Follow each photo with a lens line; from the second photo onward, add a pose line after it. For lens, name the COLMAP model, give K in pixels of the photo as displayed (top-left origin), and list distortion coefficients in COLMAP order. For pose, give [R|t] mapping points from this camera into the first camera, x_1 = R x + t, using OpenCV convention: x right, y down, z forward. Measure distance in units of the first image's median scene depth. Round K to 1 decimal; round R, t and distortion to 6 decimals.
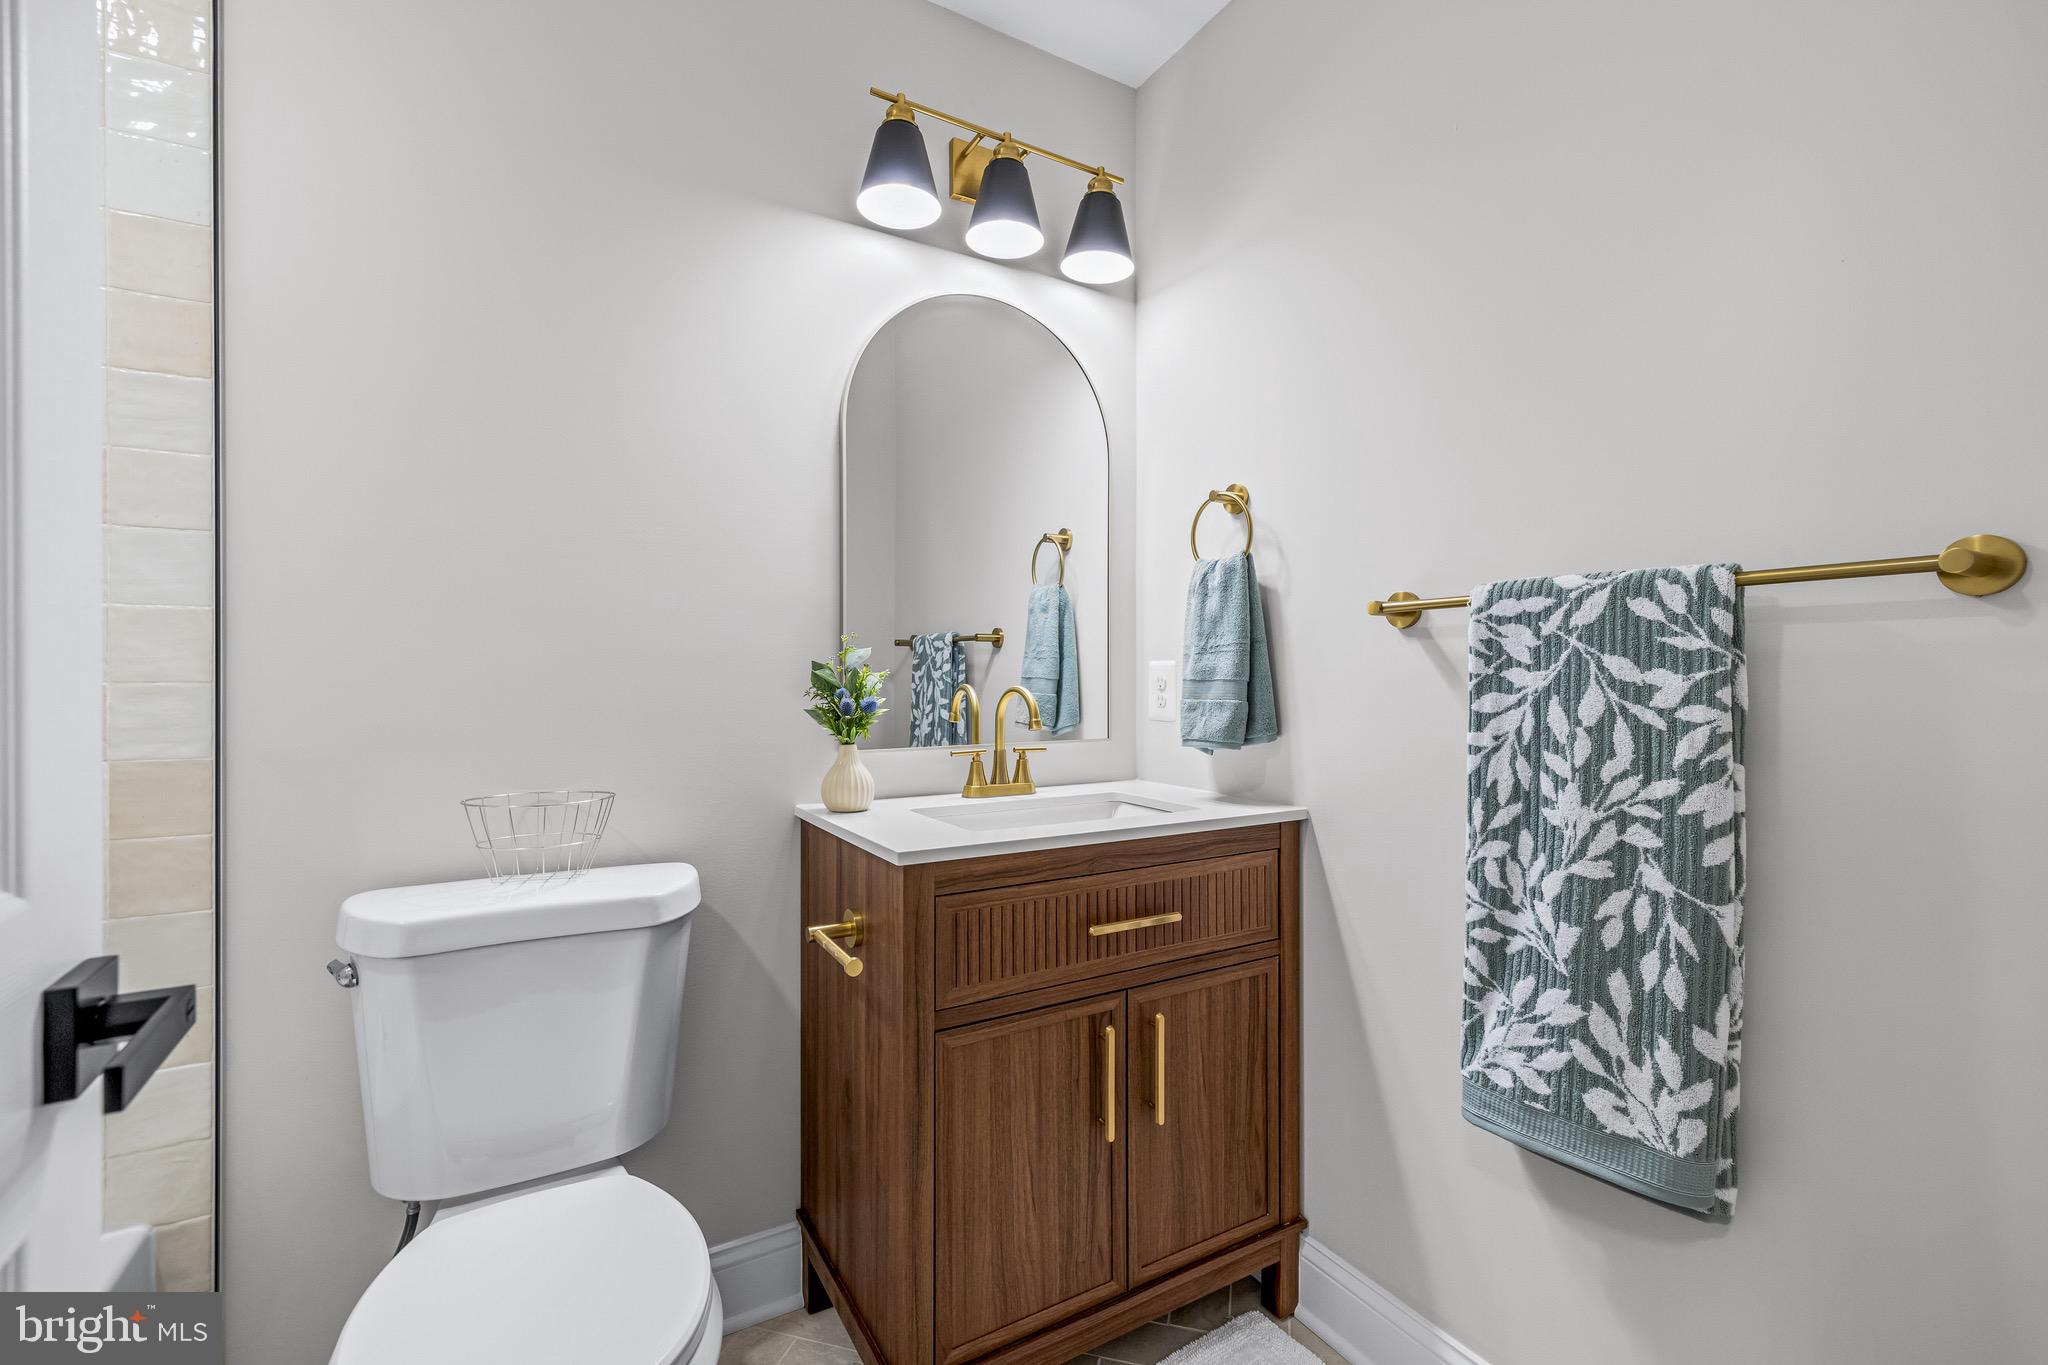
lens RADIAL K [[860.0, 0, 1022.7], [0, 860.0, 674.5], [0, 0, 1]] dist [0.001535, 0.000179]
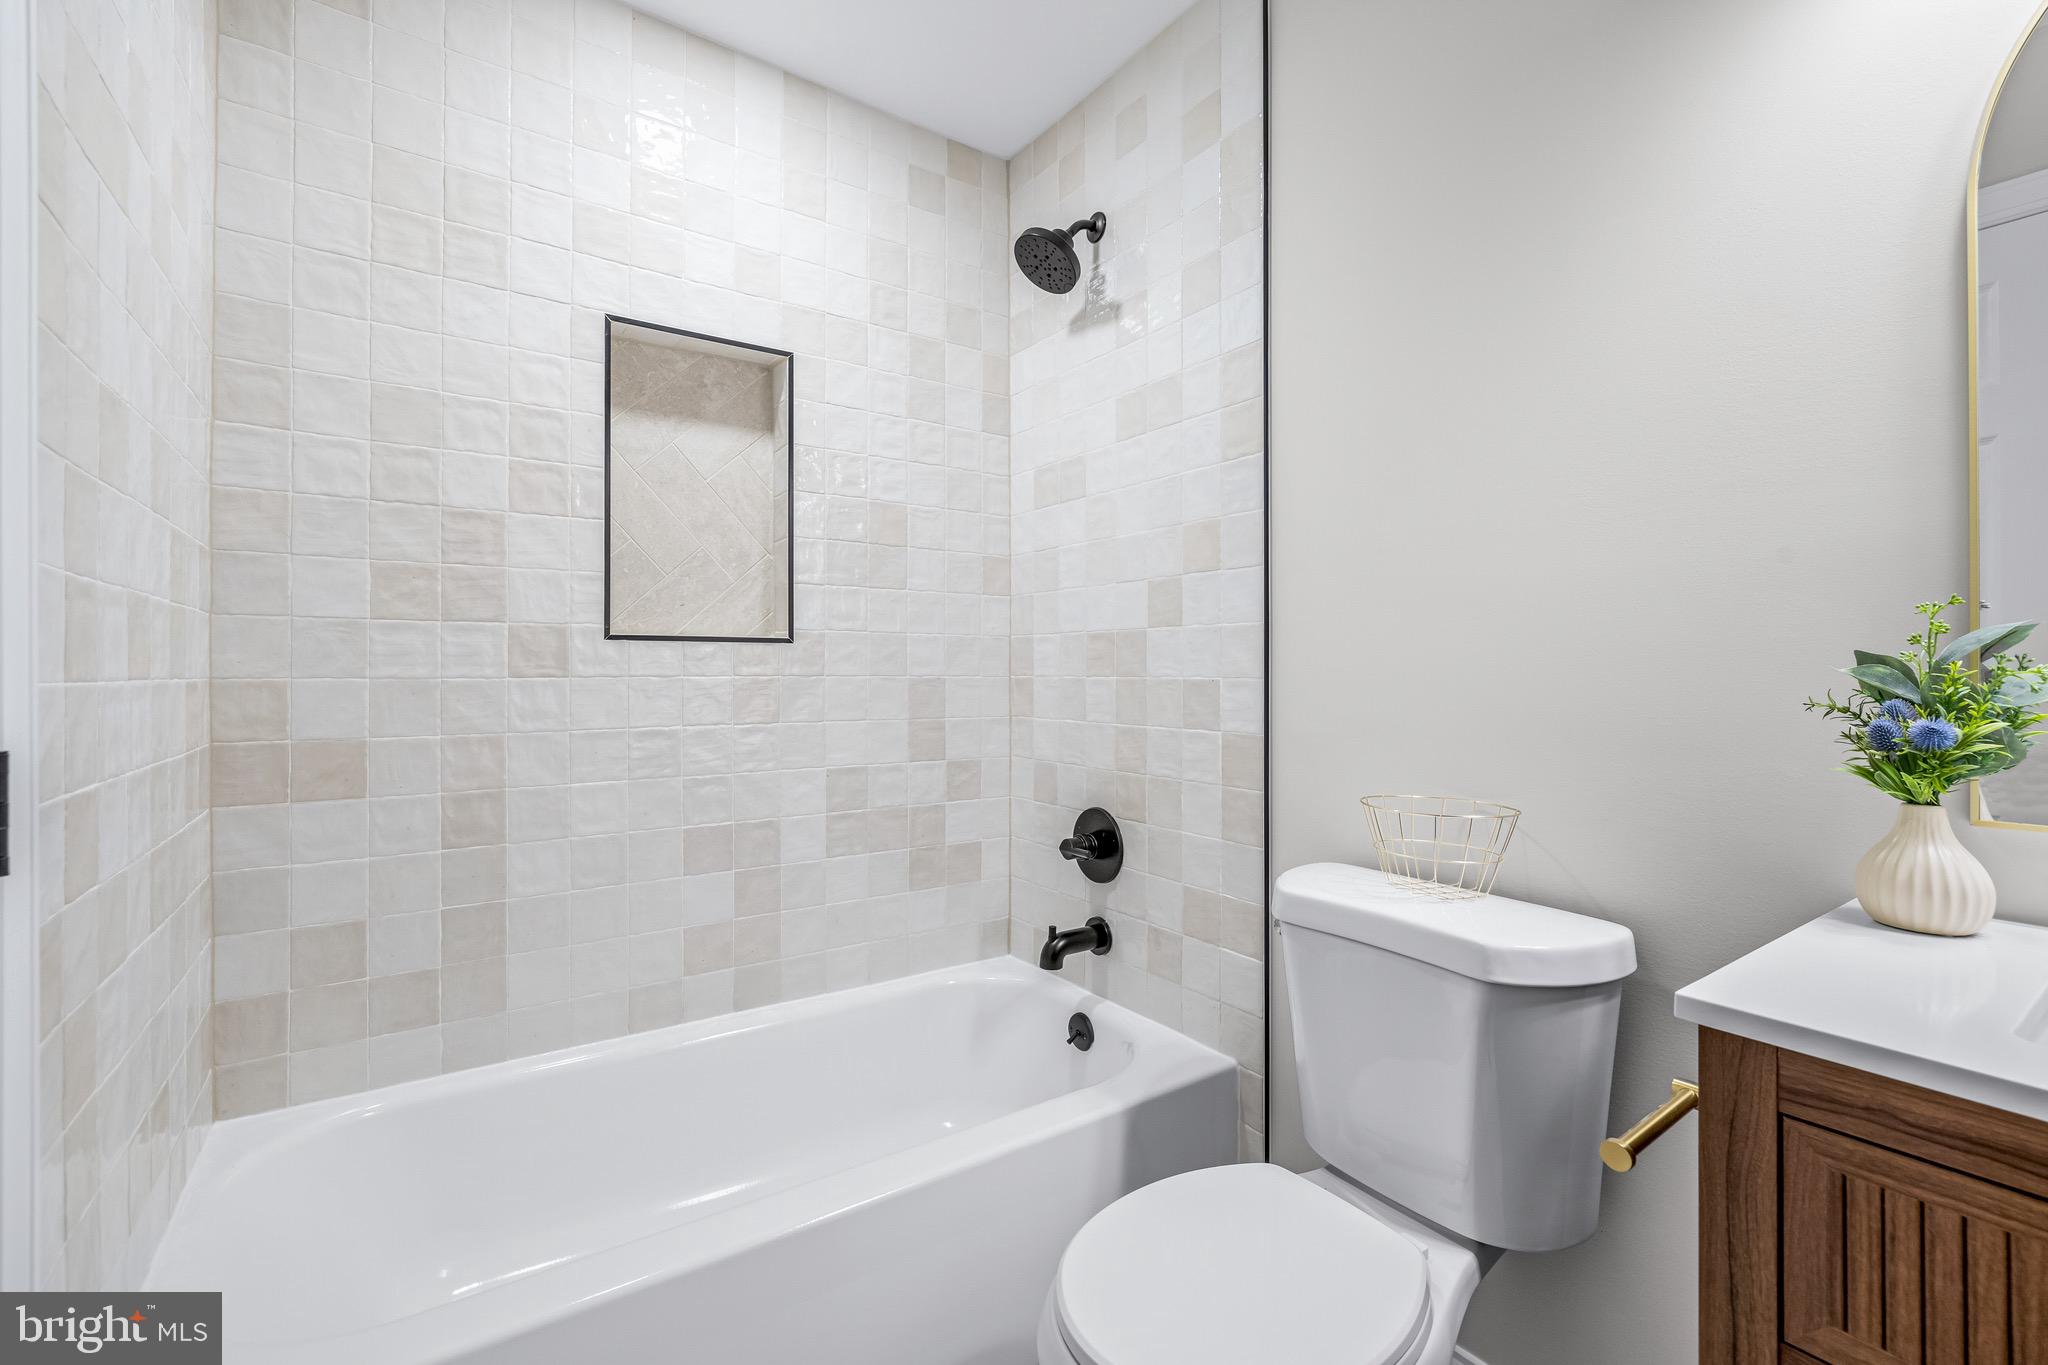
lens RADIAL K [[860.0, 0, 1022.7], [0, 860.0, 674.5], [0, 0, 1]] dist [0.001535, 0.000179]
pose [[0.097230, 0.002412, -0.995259, 0.347647], [-0.005137, 0.999985, 0.001922, 0.002507], [0.995249, 0.004926, 0.097241, 0.495016]]
